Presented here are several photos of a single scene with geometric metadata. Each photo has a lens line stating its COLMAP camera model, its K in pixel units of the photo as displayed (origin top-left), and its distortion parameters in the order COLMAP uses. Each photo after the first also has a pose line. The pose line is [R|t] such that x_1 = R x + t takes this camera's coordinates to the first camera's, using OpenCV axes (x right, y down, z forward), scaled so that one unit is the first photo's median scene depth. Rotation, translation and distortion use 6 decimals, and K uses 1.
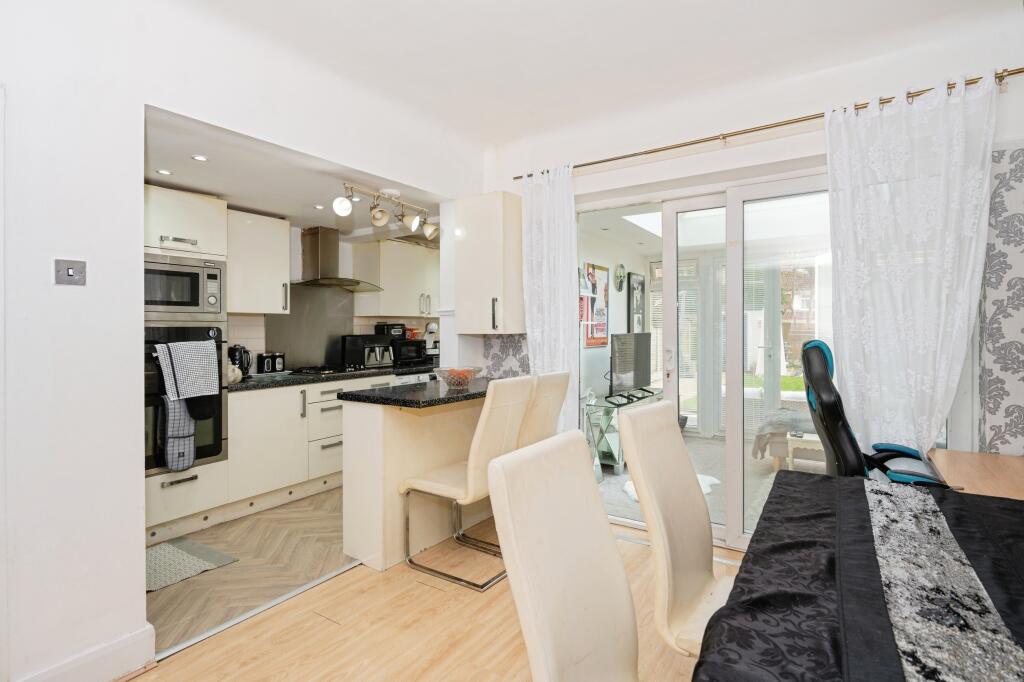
lens RADIAL K [[495.2, 0, 512.1], [0, 495.2, 340.3], [0, 0, 1]] dist [0.001327, 0.000024]
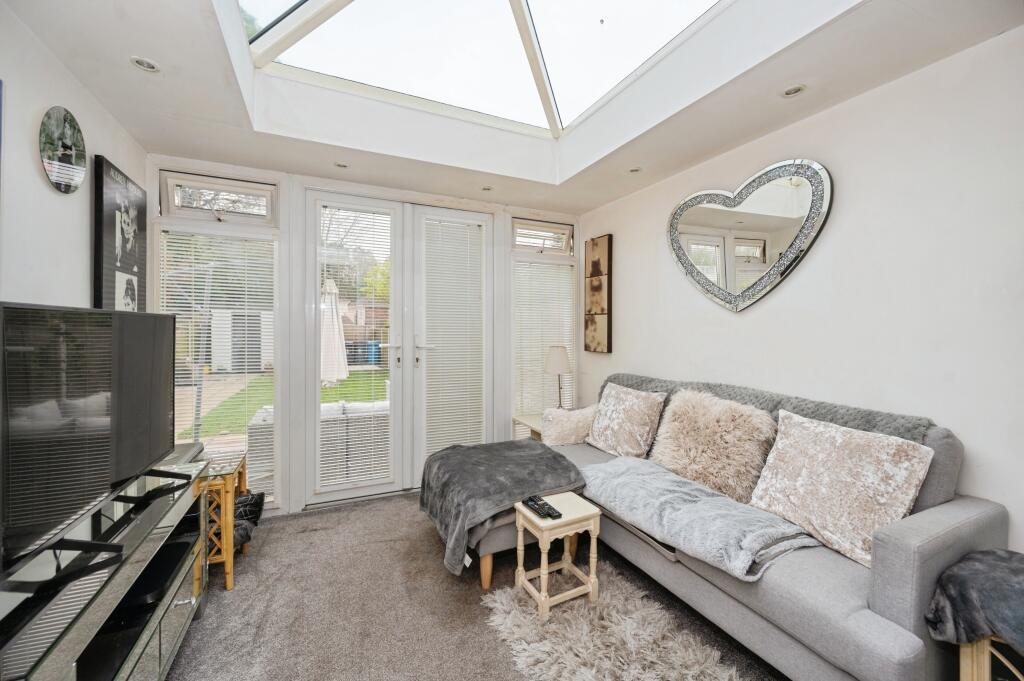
lens RADIAL K [[414.4, 0, 509.0], [0, 414.4, 337.6], [0, 0, 1]] dist [0.003685, 0.000347]
pose [[0.531474, 0.009664, 0.847020, 0.125666], [-0.006201, 0.999953, -0.007518, 0.005548], [-0.847052, -0.001257, 0.531508, 0.530533]]
